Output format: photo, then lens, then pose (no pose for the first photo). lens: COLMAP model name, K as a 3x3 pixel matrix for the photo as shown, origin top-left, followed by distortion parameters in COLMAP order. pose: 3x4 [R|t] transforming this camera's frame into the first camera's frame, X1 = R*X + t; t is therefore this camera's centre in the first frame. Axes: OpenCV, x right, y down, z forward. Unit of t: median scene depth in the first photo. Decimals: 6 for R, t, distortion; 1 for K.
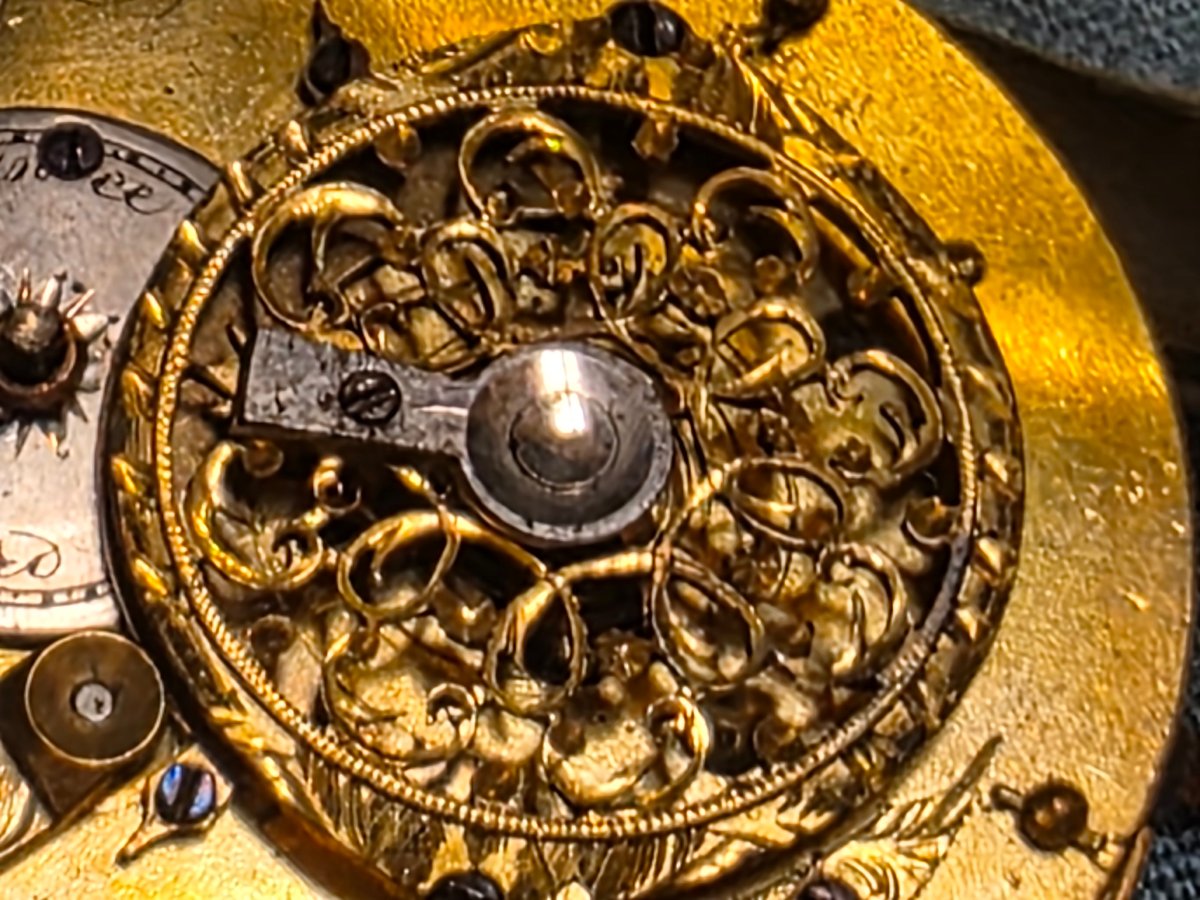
lens RADIAL K [[4699.7, 0, 489.3], [0, 4699.7, 461.9], [0, 0, 1]] dist [0.034967, 0.000000]
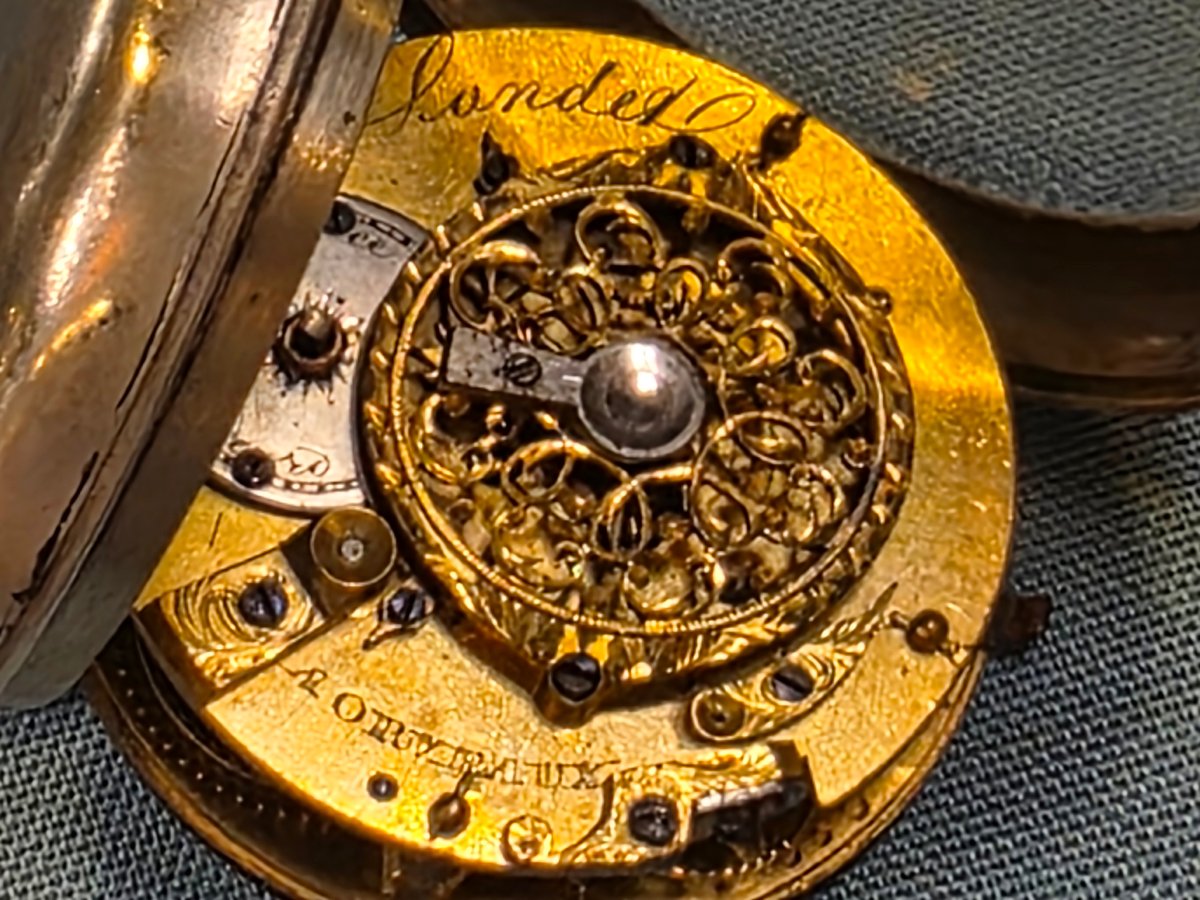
lens RADIAL K [[4699.7, 0, 602.7], [0, 4699.7, 450.2], [0, 0, 1]] dist [0.034967, 0.000000]
pose [[0.998246, 0.024876, 0.053725, -0.084607], [-0.023328, 0.999300, -0.029249, 0.061780], [-0.054415, 0.027944, 0.998127, -0.646873]]
